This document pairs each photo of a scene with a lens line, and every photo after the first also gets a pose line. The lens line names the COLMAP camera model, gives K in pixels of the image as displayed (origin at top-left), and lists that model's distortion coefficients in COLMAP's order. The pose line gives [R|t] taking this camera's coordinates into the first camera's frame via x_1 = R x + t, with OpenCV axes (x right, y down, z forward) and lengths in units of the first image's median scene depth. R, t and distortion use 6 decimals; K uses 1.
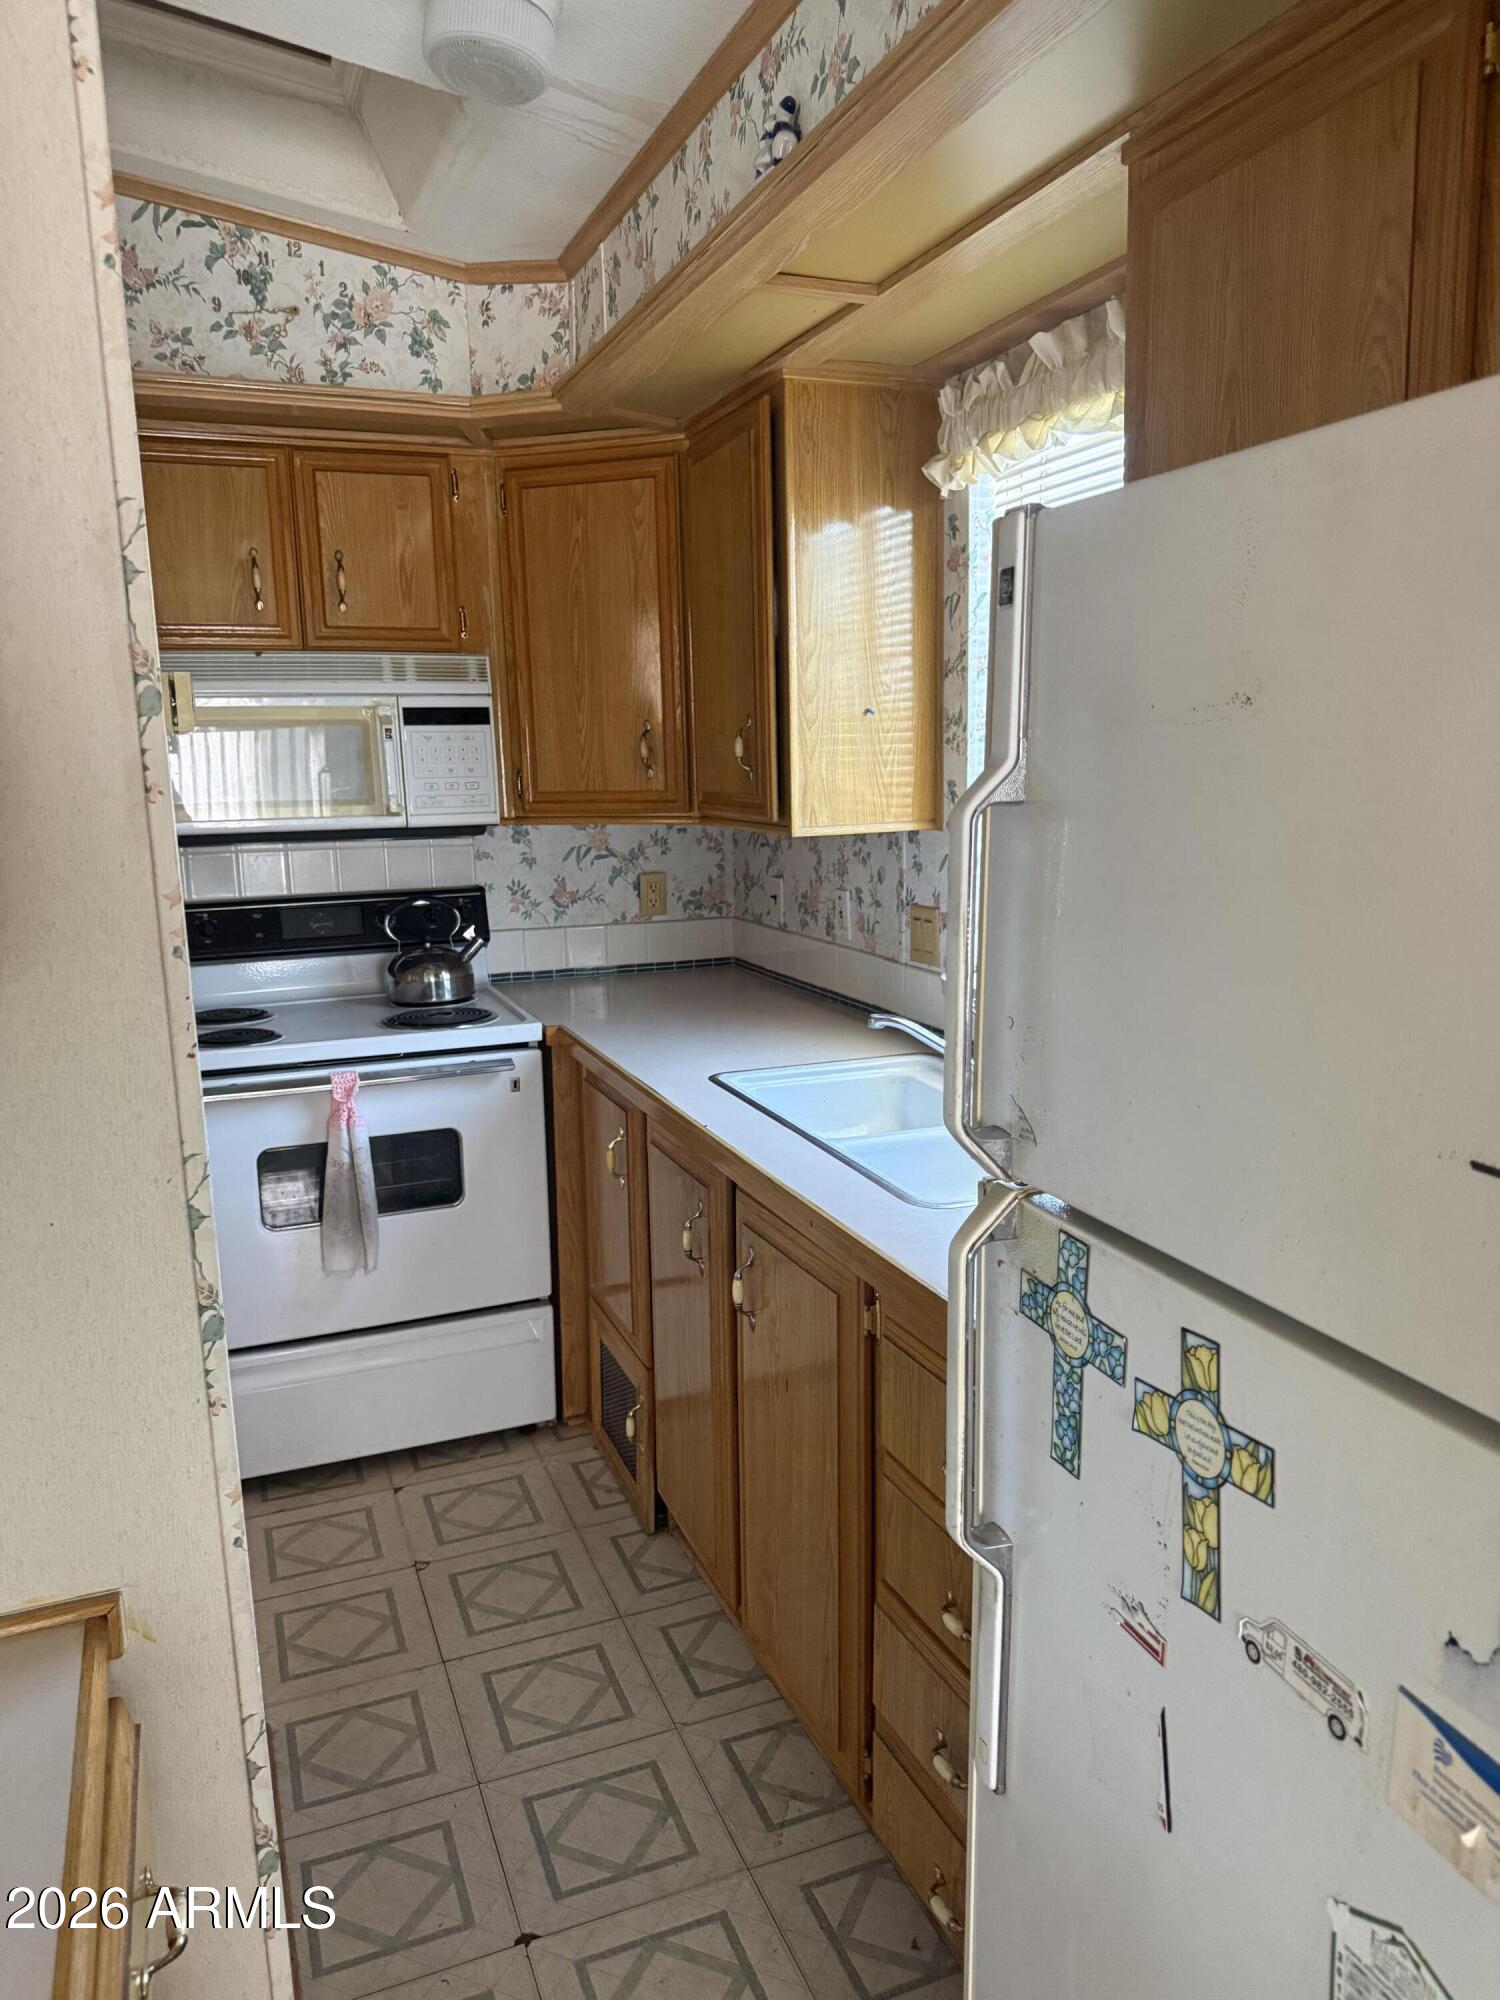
lens RADIAL K [[1386.9, 0, 752.1], [0, 1386.9, 1022.3], [0, 0, 1]] dist [0.143103, -0.274334]
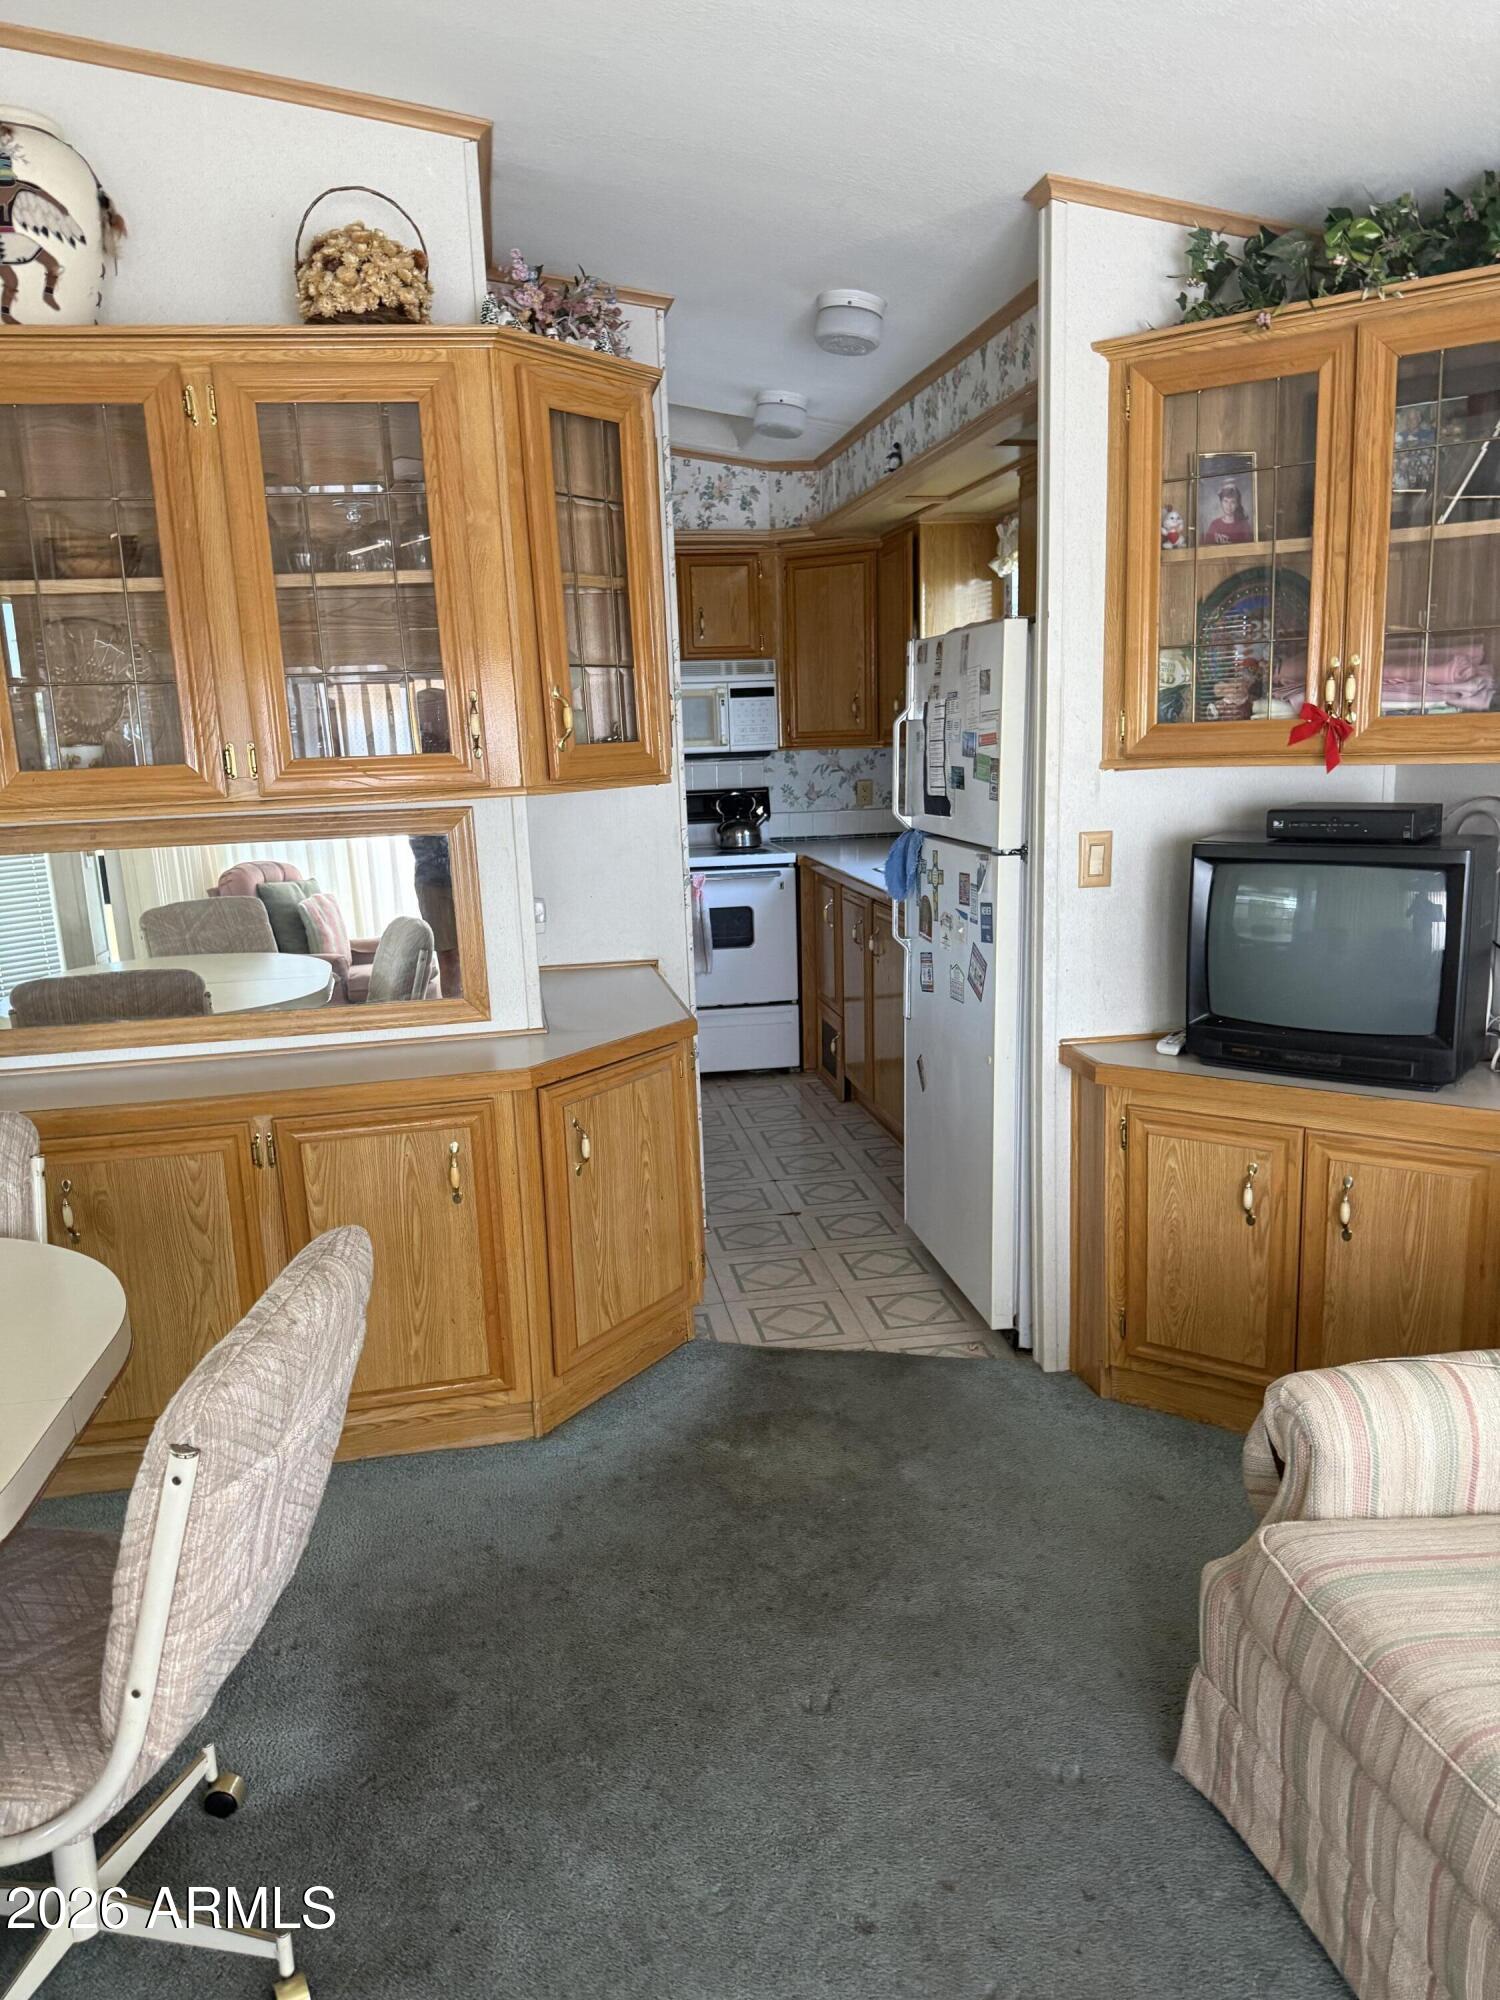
lens RADIAL K [[1428.3, 0, 747.5], [0, 1428.3, 1021.3], [0, 0, 1]] dist [0.145536, -0.000368]
pose [[0.979192, 0.029337, -0.200805, 0.181414], [-0.024998, 0.999397, 0.024113, 0.180835], [0.201391, -0.018591, 0.979335, -0.922620]]
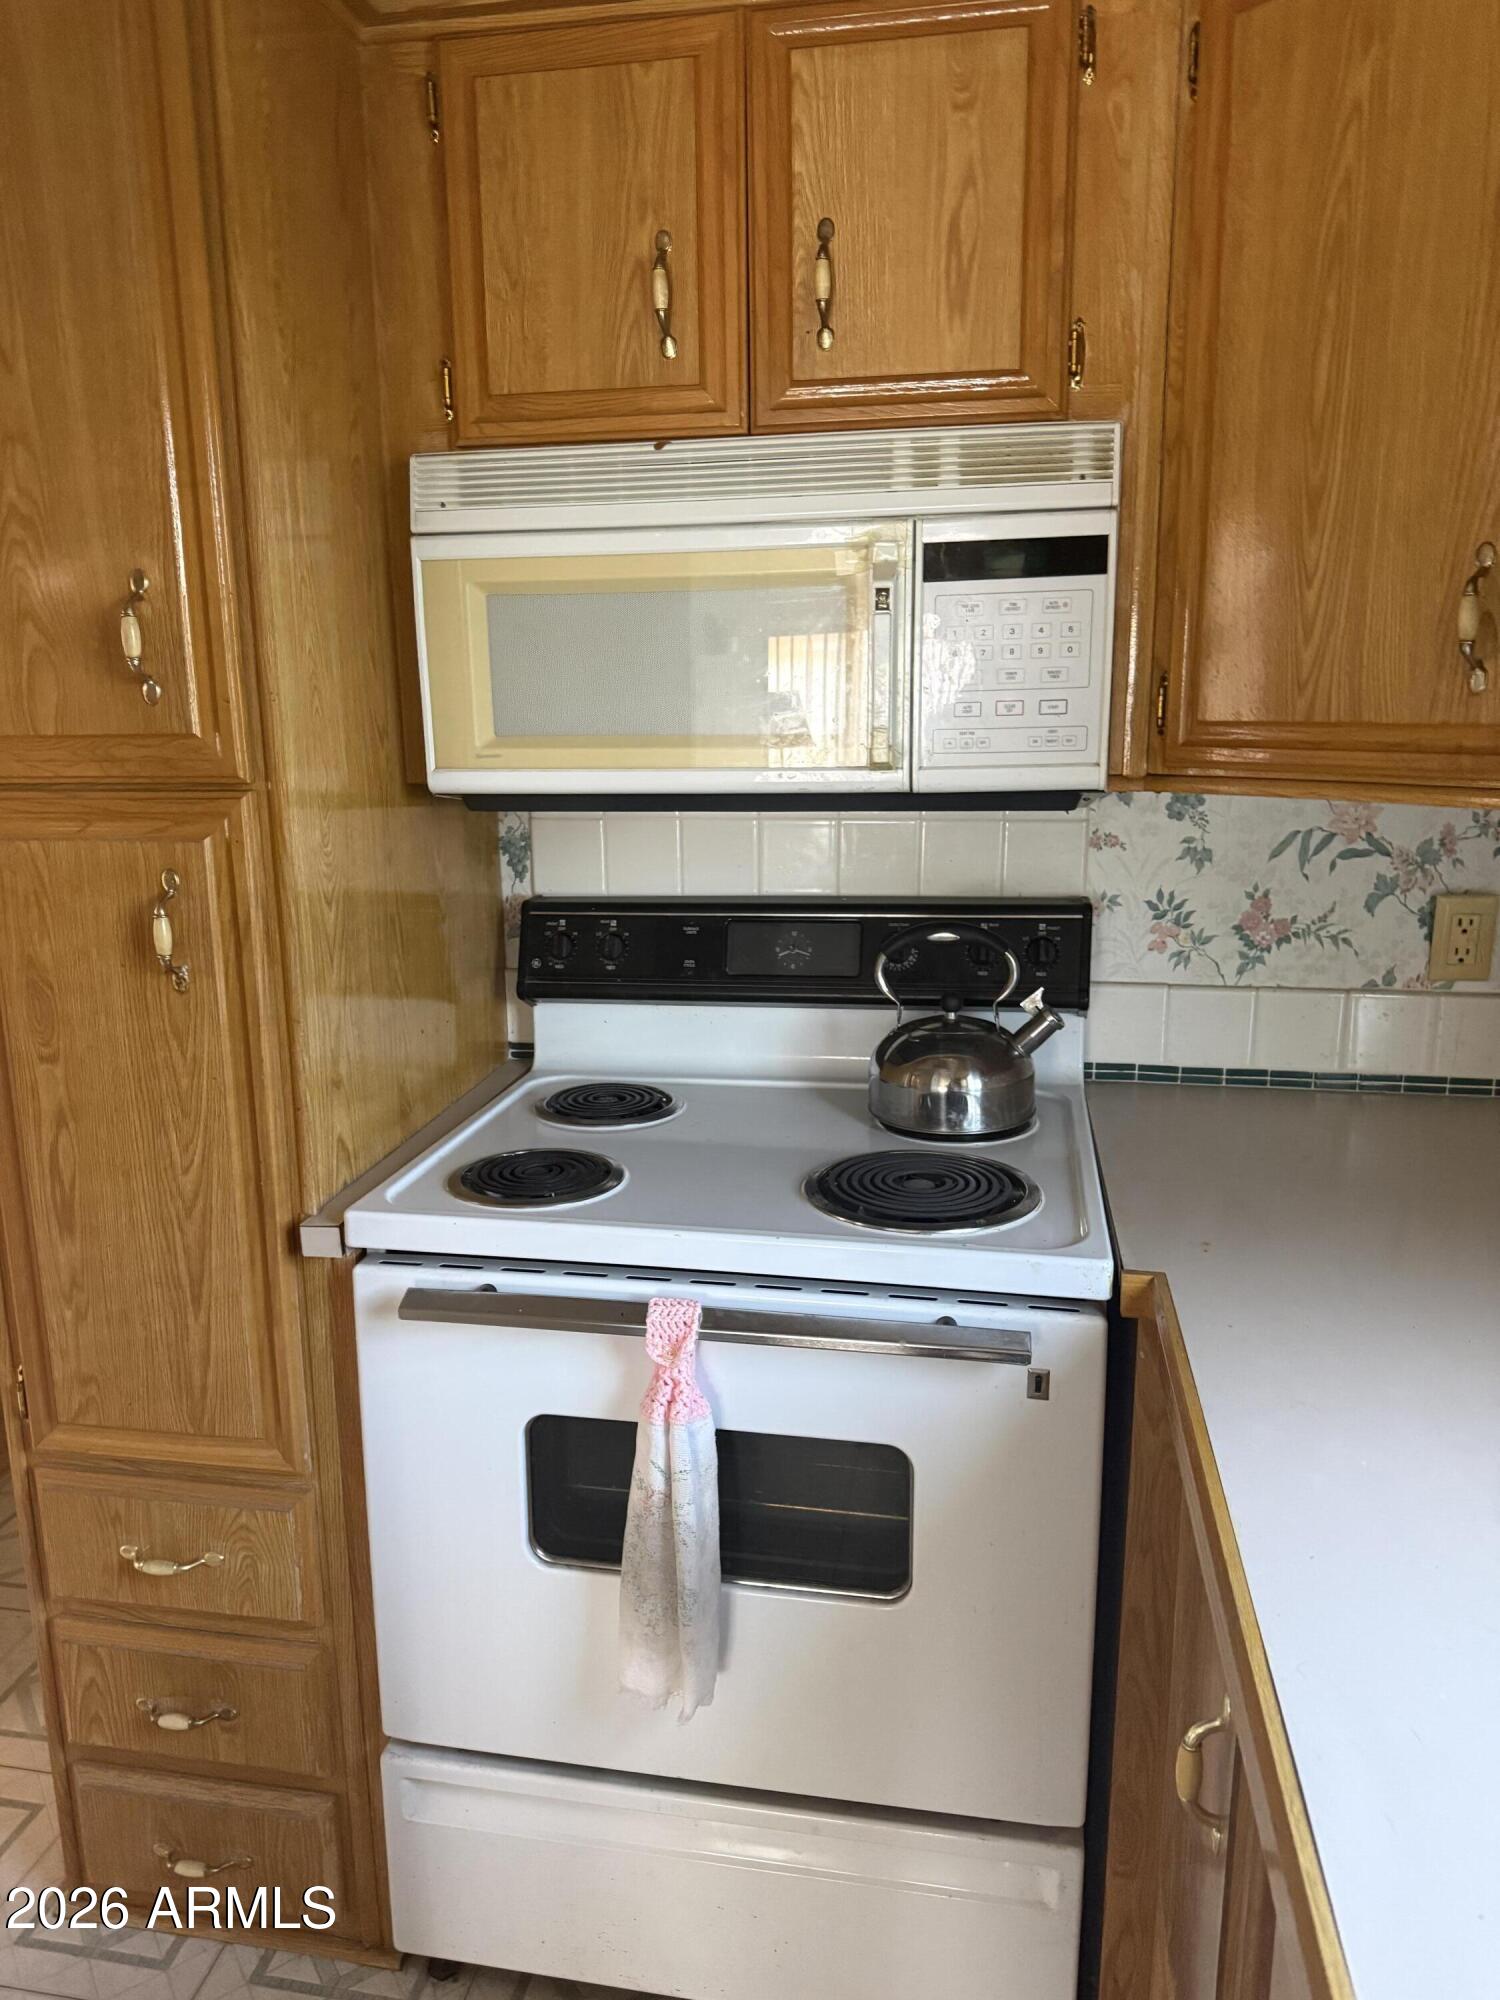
lens RADIAL K [[1403.7, 0, 750.0], [0, 1403.7, 1000.0], [0, 0, 1]] dist [0.057825, -0.080715]
pose [[0.846537, 0.124315, -0.517610, -0.029136], [-0.102377, 0.992218, 0.070868, -0.096554], [0.522392, -0.007001, 0.852677, 0.552045]]
